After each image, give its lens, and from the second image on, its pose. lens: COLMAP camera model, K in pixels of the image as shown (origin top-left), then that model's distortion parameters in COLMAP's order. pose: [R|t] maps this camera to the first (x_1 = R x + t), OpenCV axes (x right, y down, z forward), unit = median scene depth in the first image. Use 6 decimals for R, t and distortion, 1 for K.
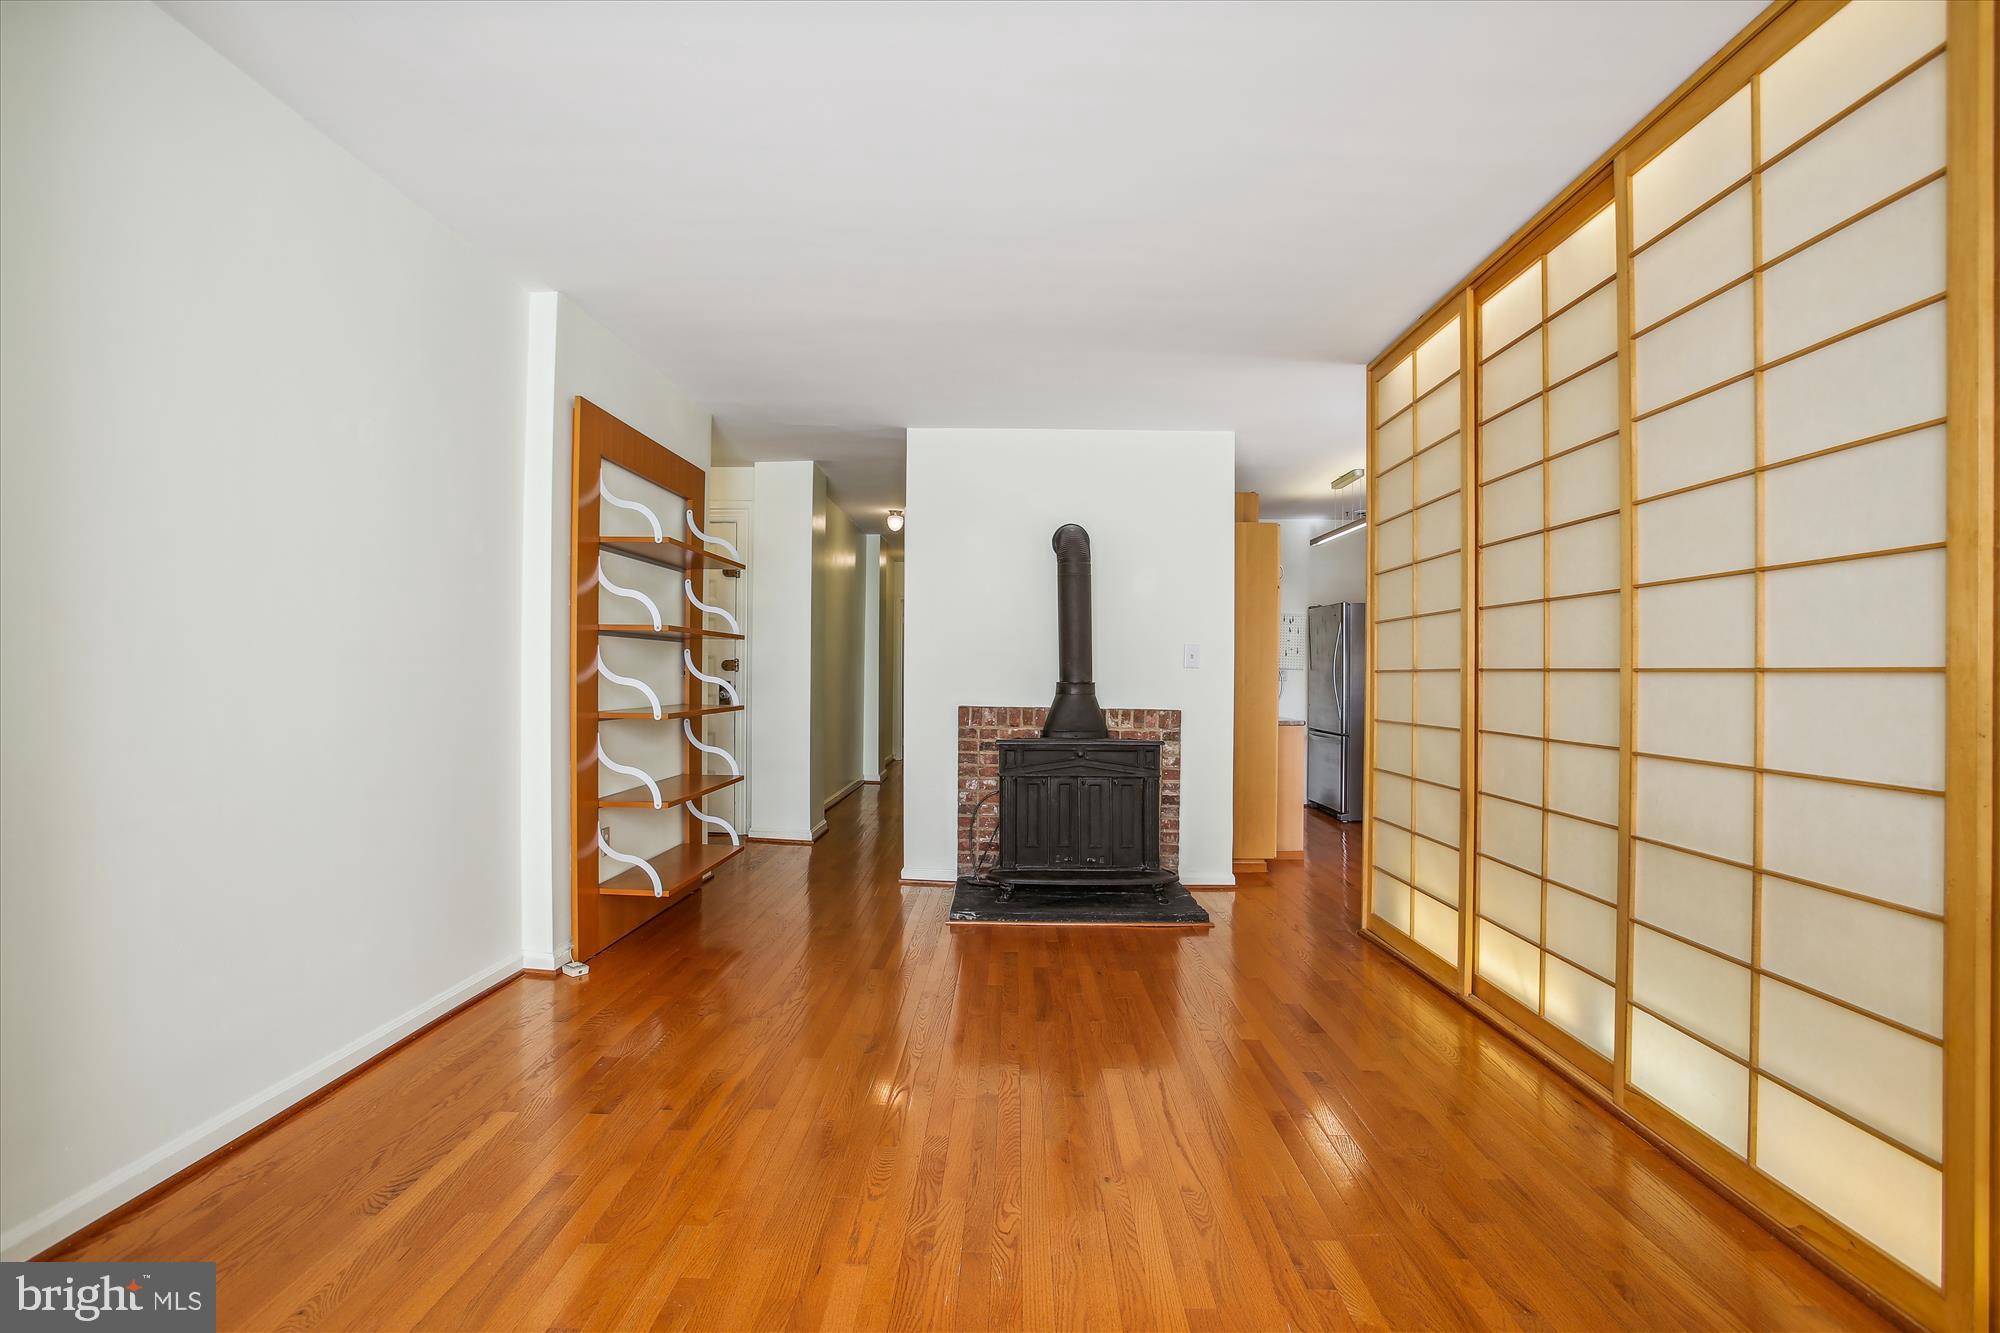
lens RADIAL K [[932.7, 0, 992.1], [0, 932.7, 680.0], [0, 0, 1]] dist [-0.062756, 0.027401]
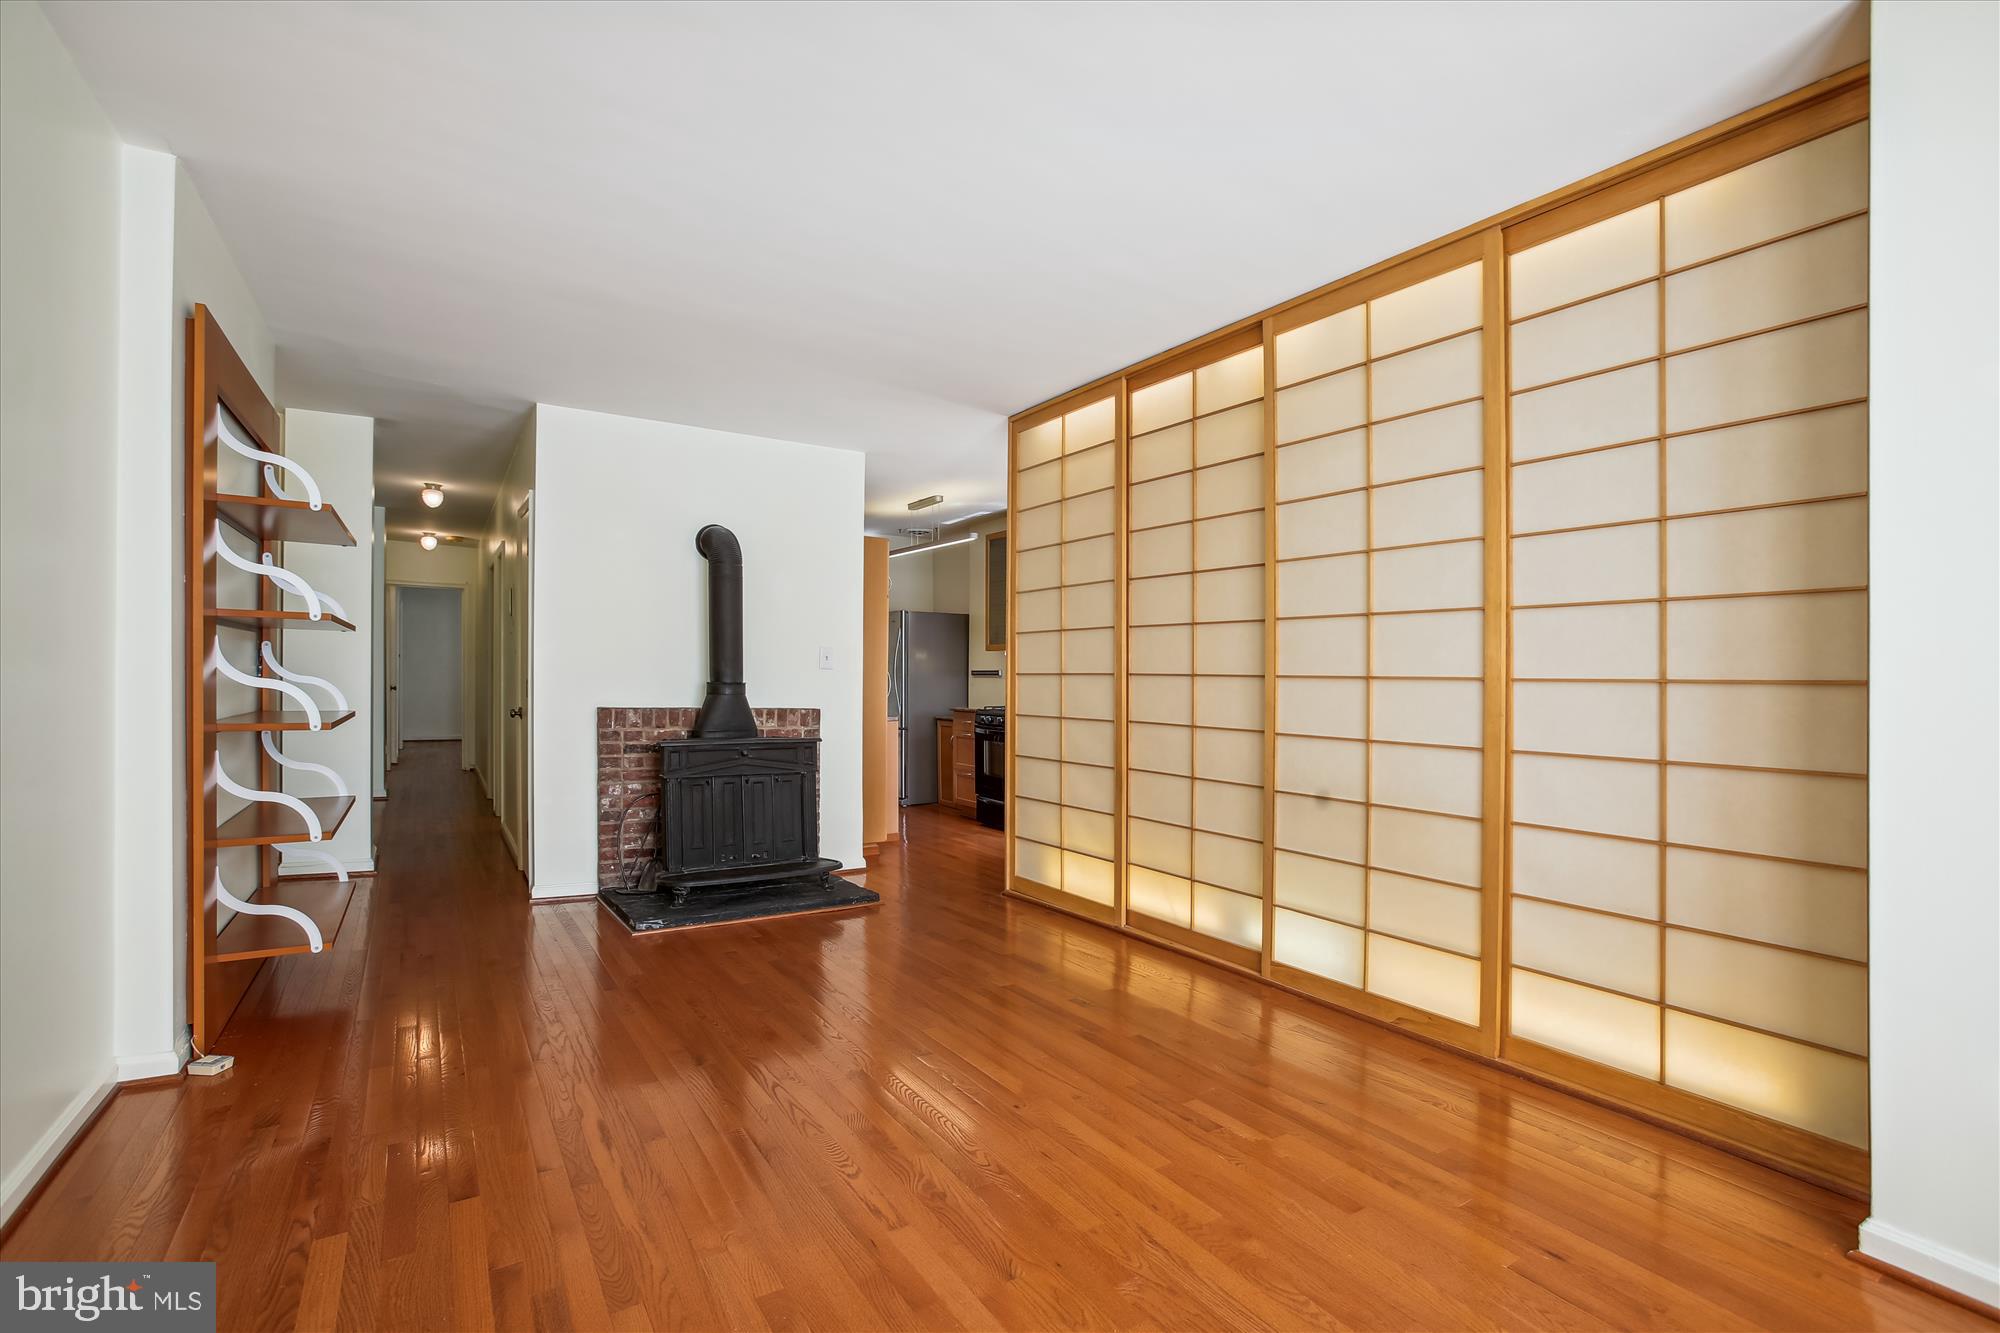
lens RADIAL K [[914.8, 0, 996.0], [0, 914.8, 680.0], [0, 0, 1]] dist [-0.077267, 0.044519]
pose [[0.831084, 0.002292, 0.556142, -0.229892], [-0.003562, 0.999993, 0.001202, -0.002486], [-0.556136, -0.002980, 0.831086, 0.022534]]
